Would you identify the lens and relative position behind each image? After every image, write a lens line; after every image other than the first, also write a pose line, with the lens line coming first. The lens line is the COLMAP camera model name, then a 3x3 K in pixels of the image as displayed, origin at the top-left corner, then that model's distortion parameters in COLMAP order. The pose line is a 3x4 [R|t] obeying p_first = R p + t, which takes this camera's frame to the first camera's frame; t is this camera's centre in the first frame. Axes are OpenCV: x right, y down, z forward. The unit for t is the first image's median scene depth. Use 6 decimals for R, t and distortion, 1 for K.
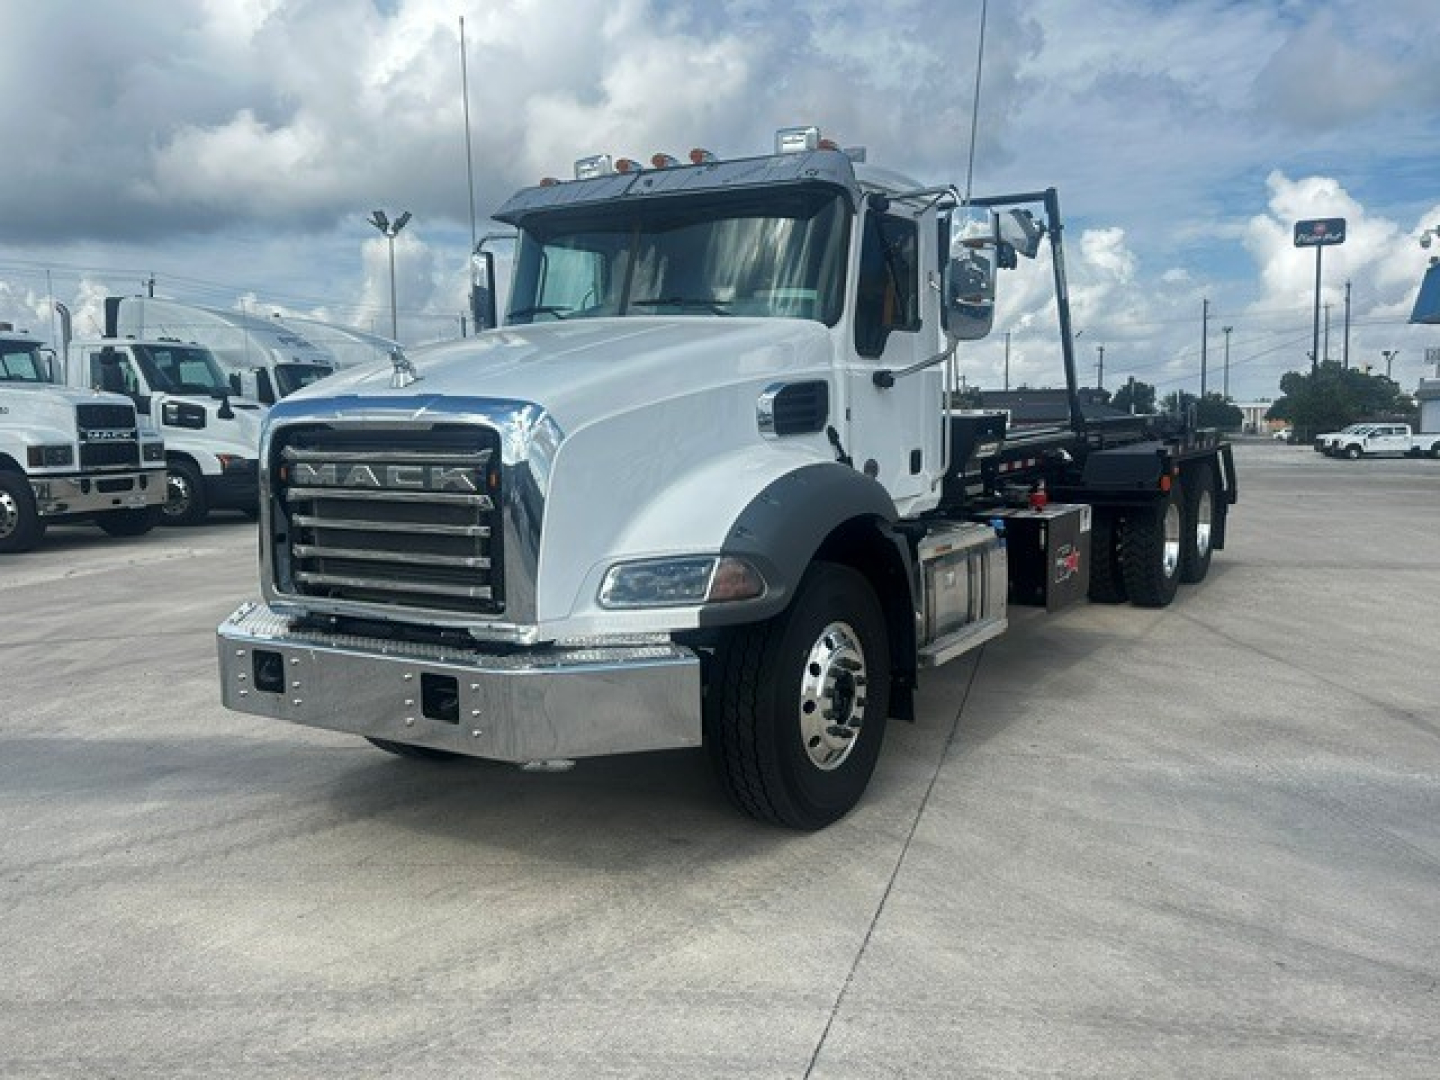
lens RADIAL K [[1187.5, 0, 733.6], [0, 1187.5, 535.5], [0, 0, 1]] dist [0.062951, -0.068050]
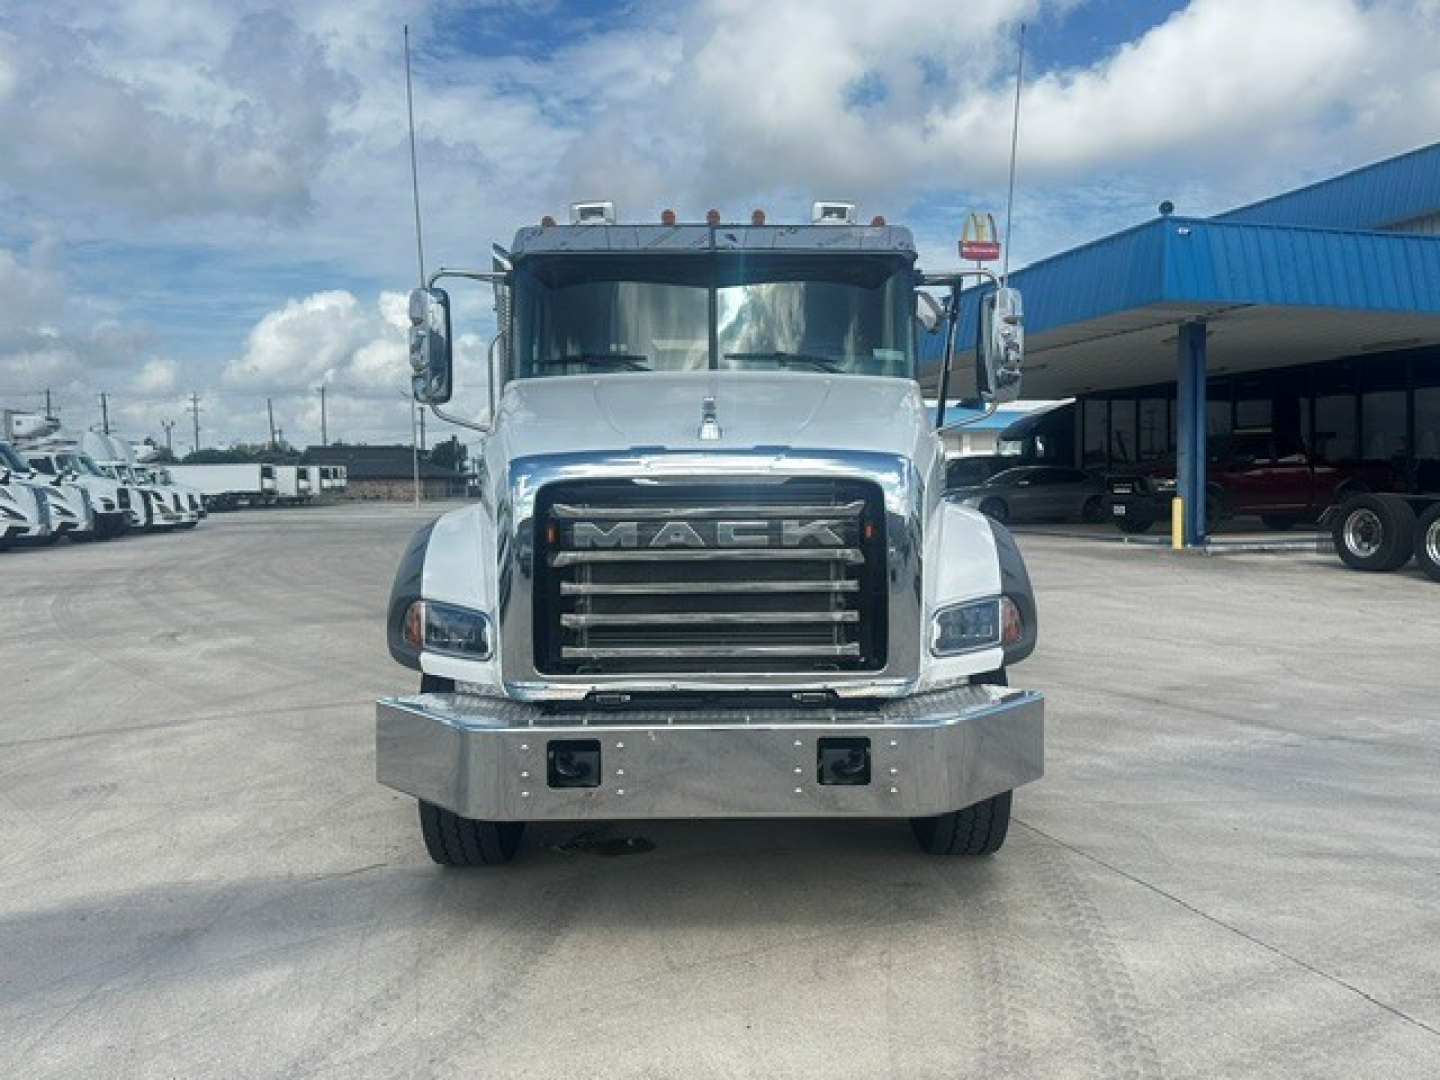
lens RADIAL K [[1187.5, 0, 727.2], [0, 1187.5, 538.0], [0, 0, 1]] dist [0.062951, -0.068050]
pose [[0.848116, -0.030816, 0.528914, -0.760004], [0.054637, 0.998072, -0.029461, -0.018232], [-0.526986, 0.053884, 0.848164, 0.214275]]
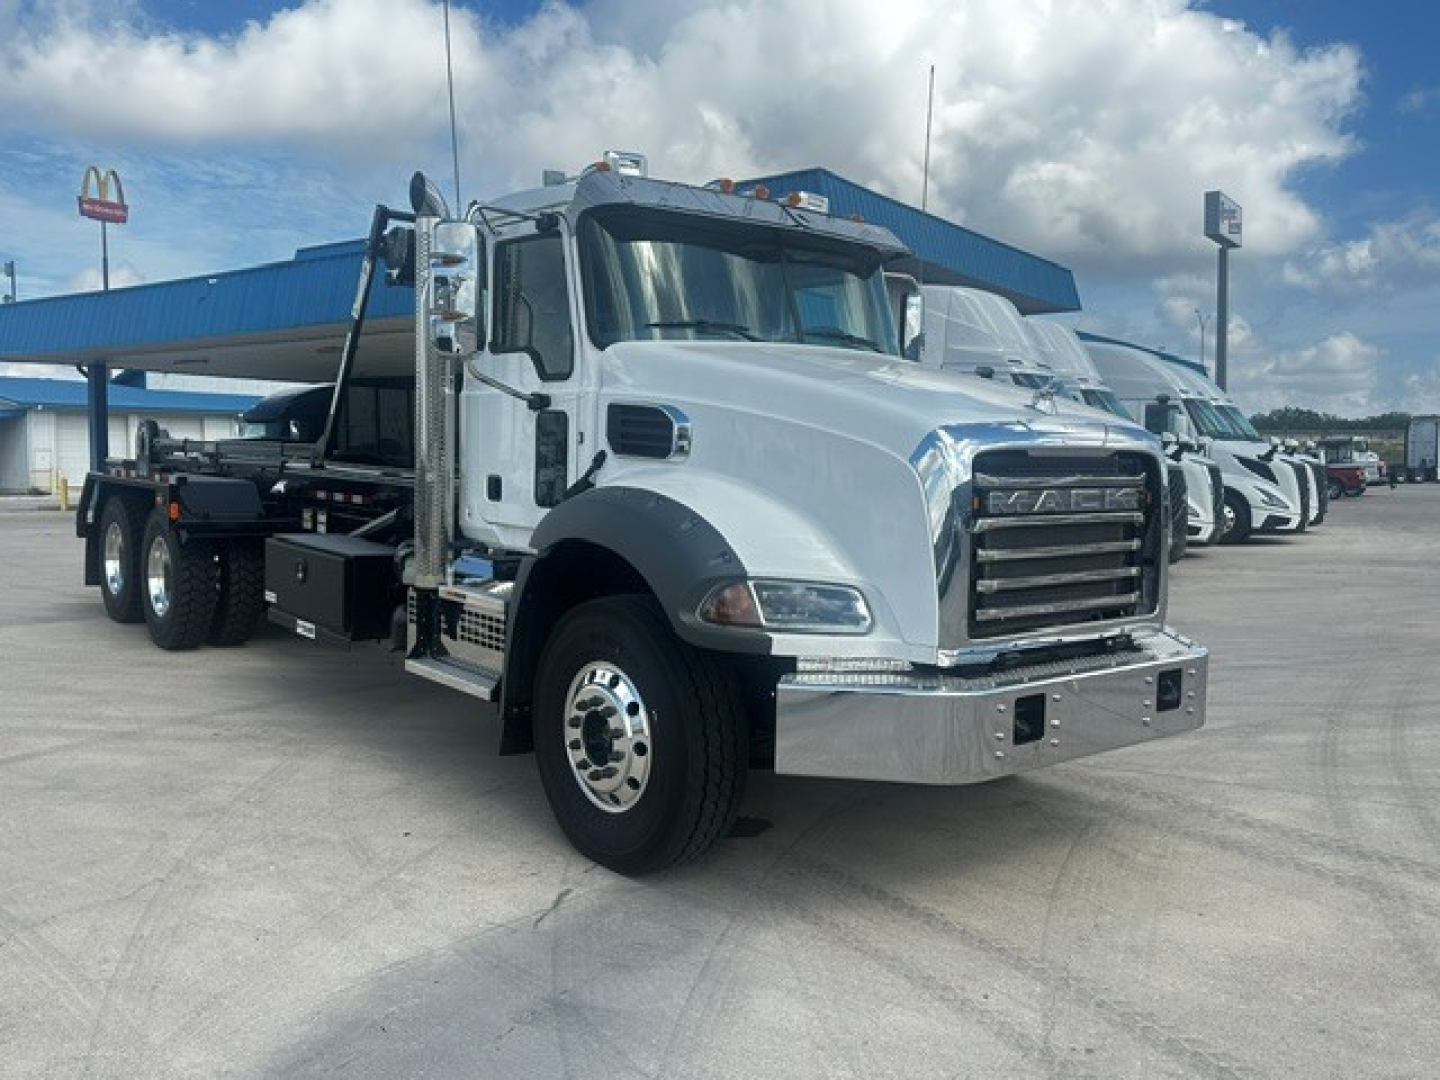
lens RADIAL K [[1187.5, 0, 723.7], [0, 1187.5, 536.7], [0, 0, 1]] dist [0.062951, -0.068050]
pose [[0.316791, -0.051725, 0.947084, -1.345786], [0.080408, 0.996382, 0.027521, -0.069960], [-0.945081, 0.067435, 0.319804, 0.945957]]
